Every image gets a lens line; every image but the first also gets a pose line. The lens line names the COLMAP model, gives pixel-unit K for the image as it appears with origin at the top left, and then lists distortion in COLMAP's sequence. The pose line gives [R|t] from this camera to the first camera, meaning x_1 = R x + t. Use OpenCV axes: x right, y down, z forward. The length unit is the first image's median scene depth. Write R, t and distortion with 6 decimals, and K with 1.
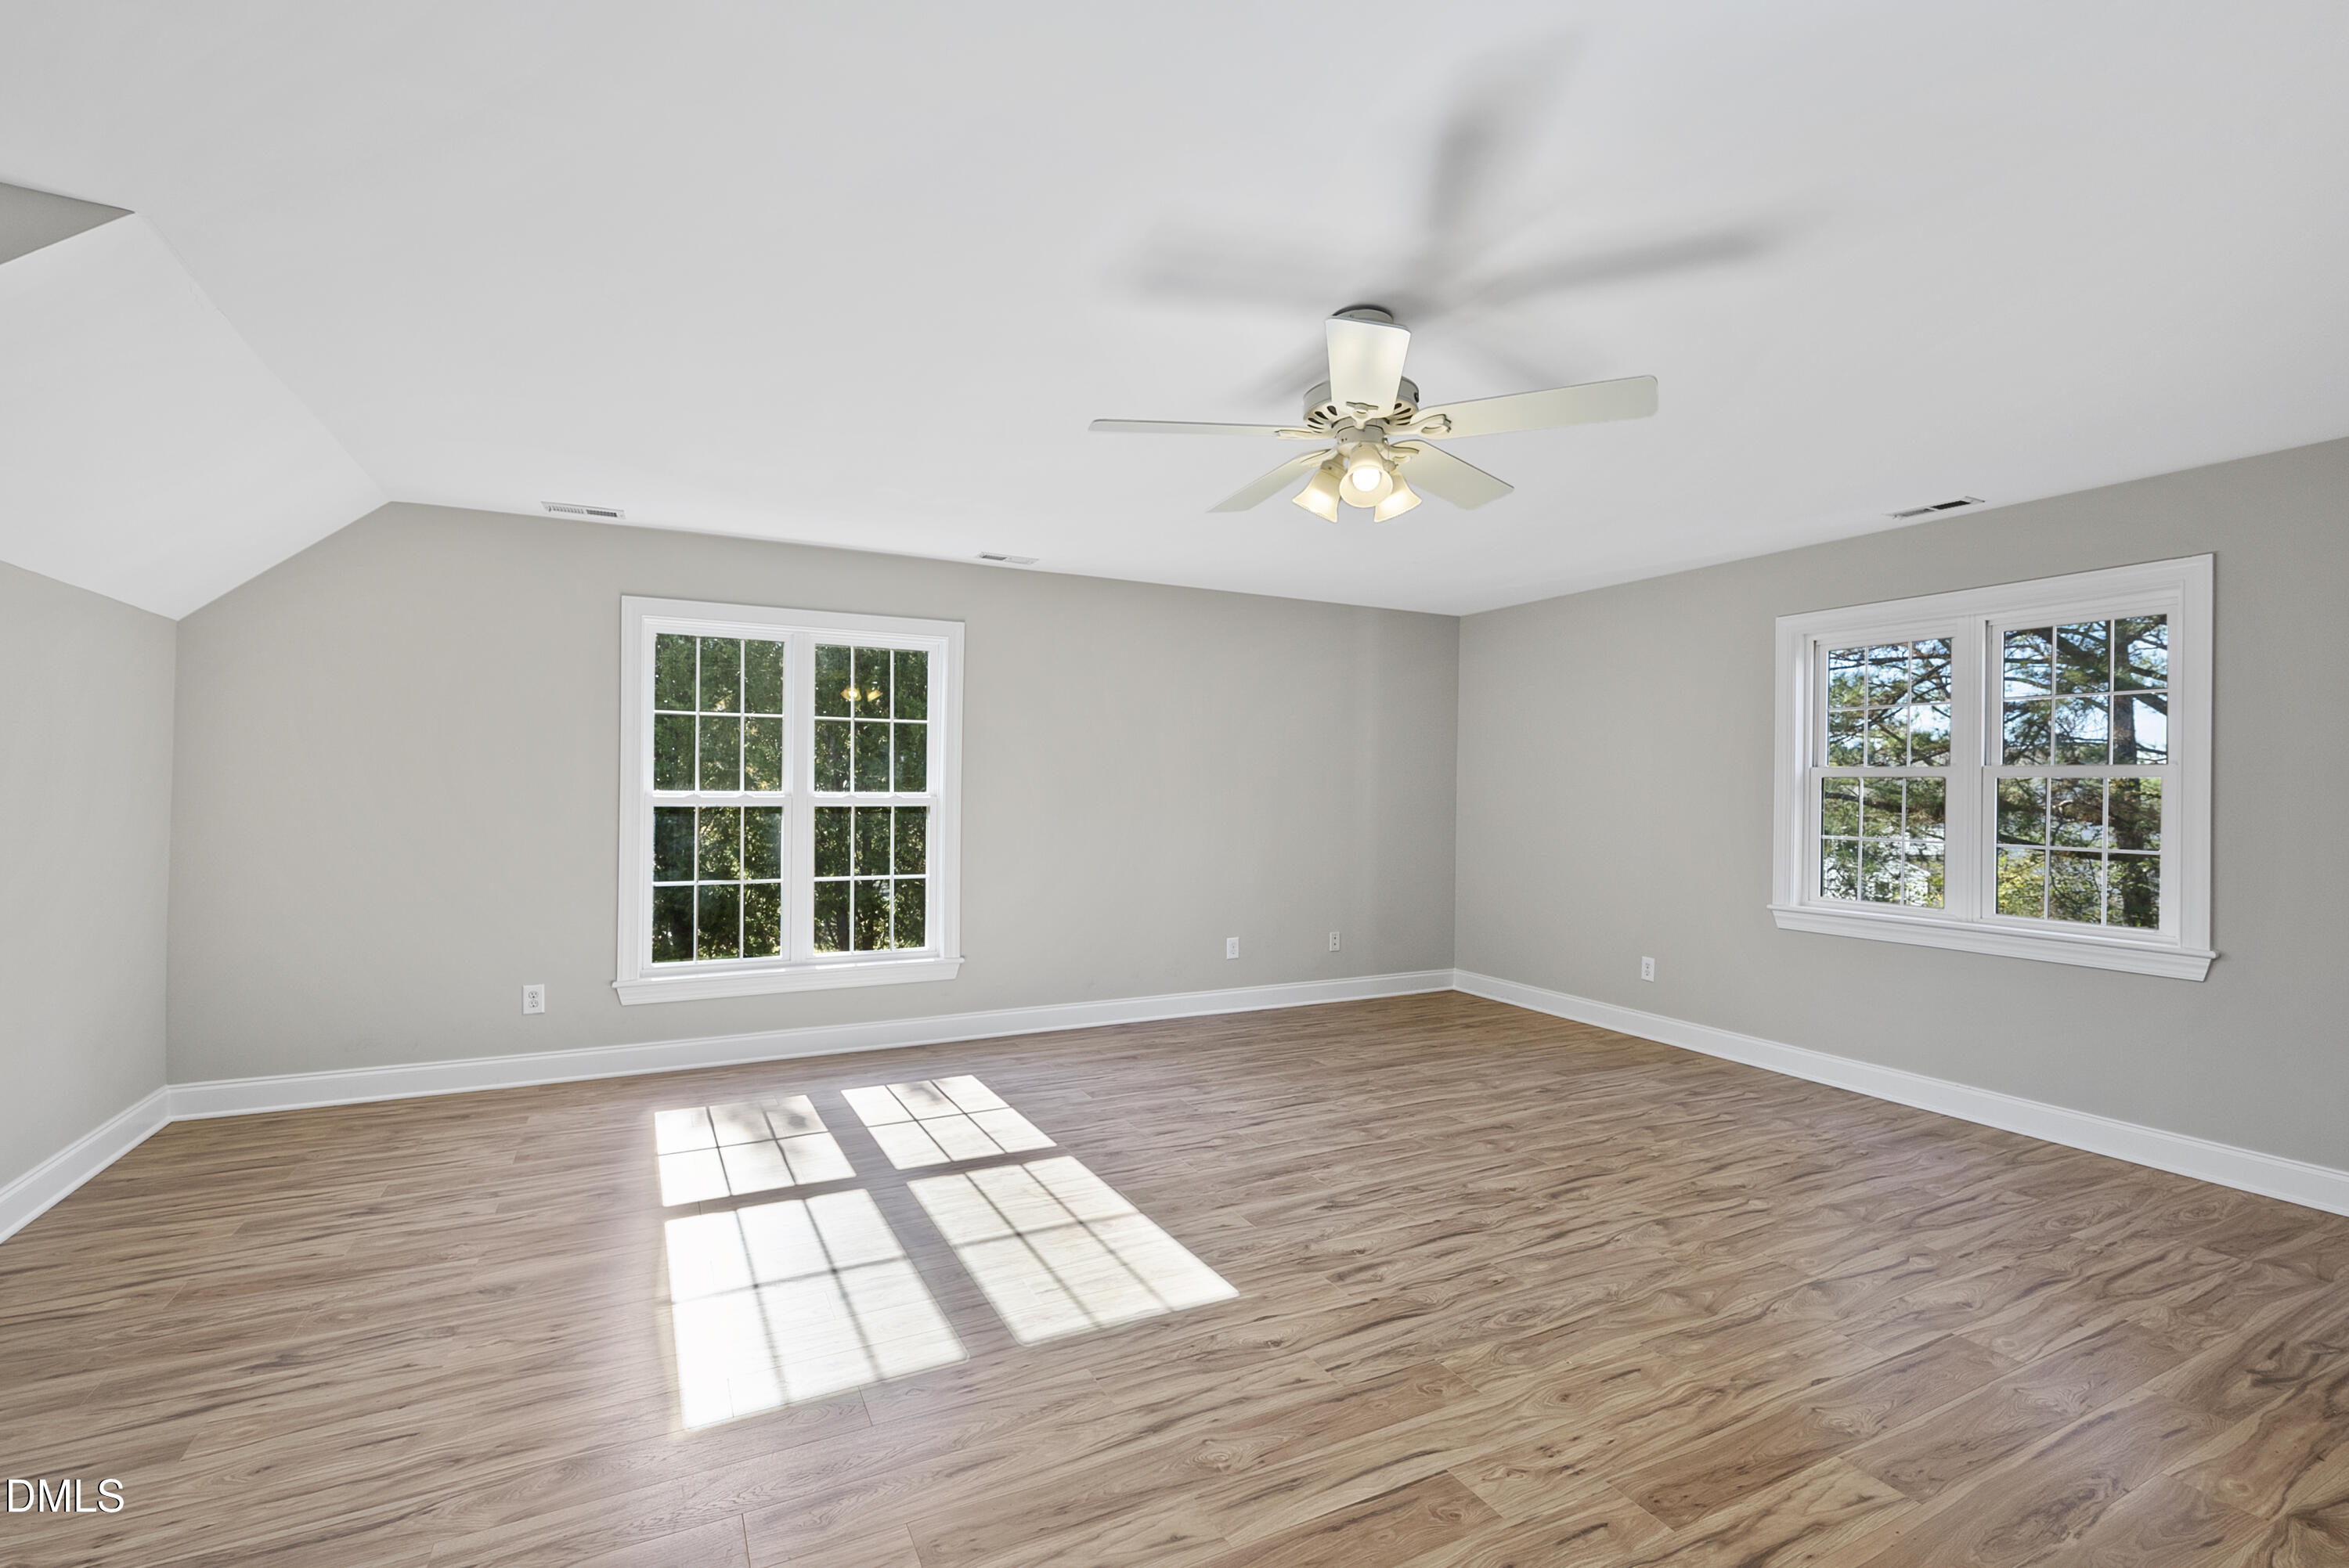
lens RADIAL K [[1063.4, 0, 1176.1], [0, 1063.4, 788.7], [0, 0, 1]] dist [0.003939, -0.000152]
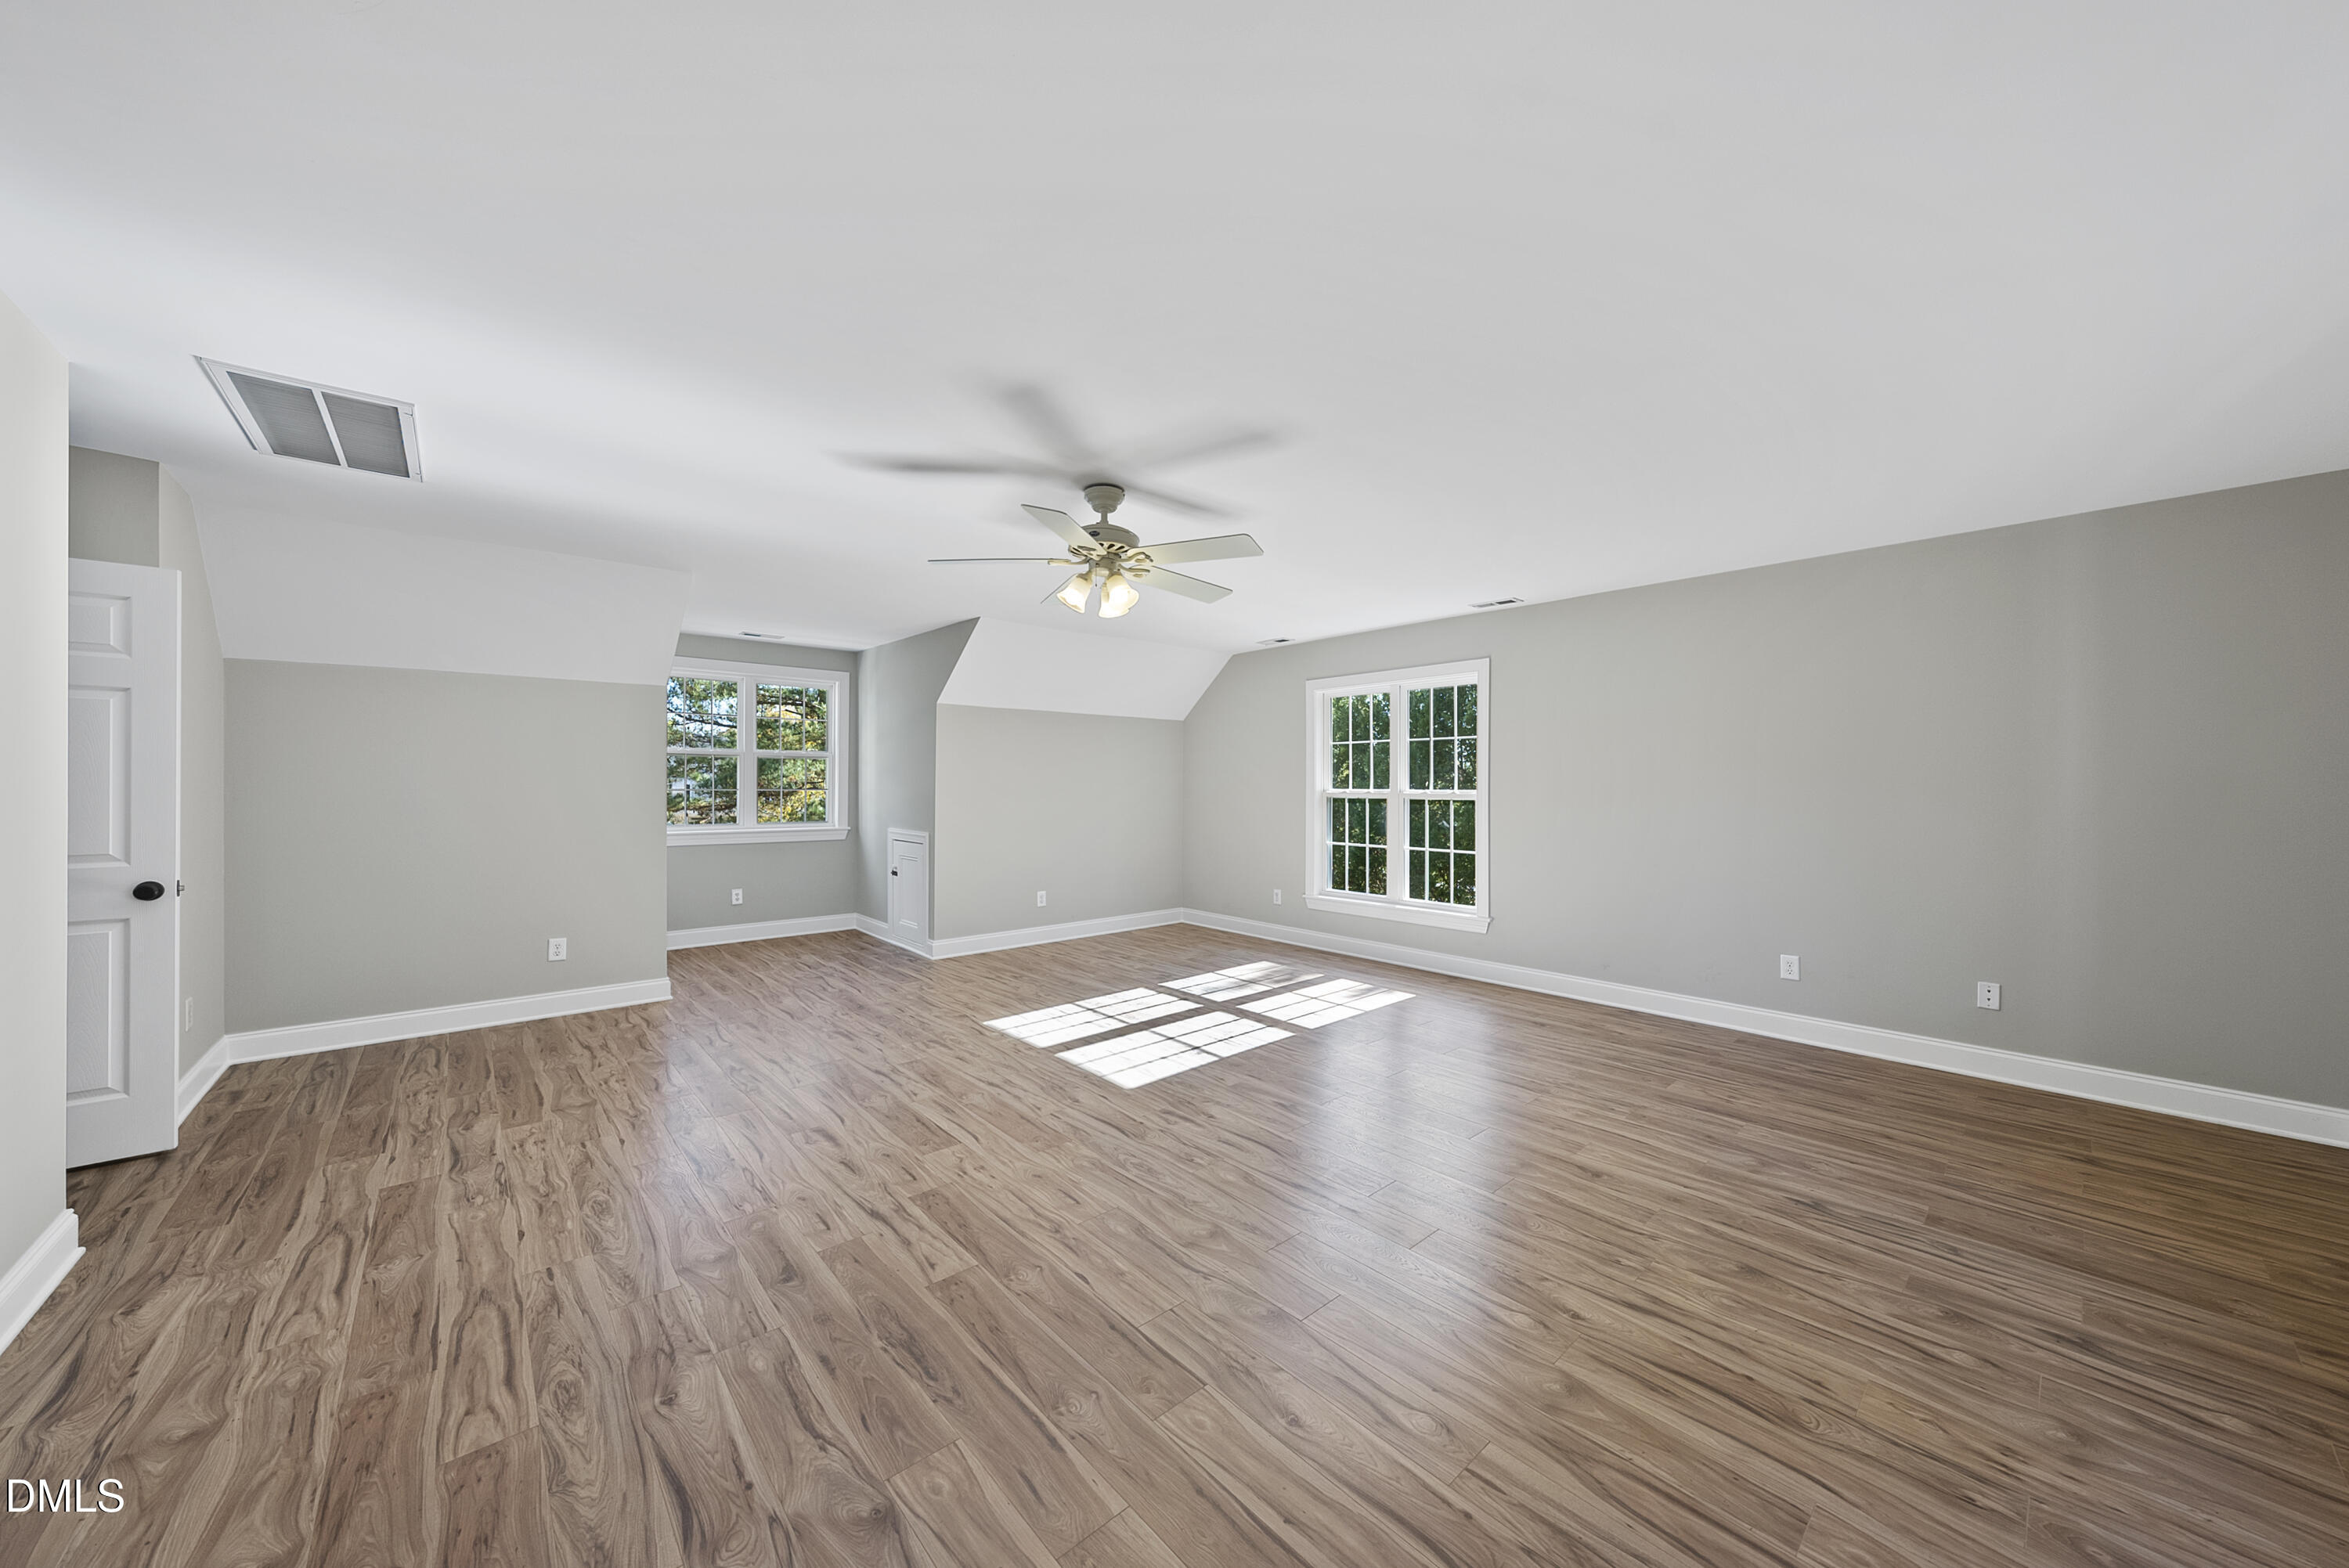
lens RADIAL K [[811.9, 0, 1162.0], [0, 811.9, 789.8], [0, 0, 1]] dist [-0.003046, 0.000911]
pose [[0.229992, -0.003837, -0.973185, 0.875480], [-0.001128, 0.999991, -0.004209, 0.010082], [0.973192, 0.002065, 0.229985, 0.511263]]
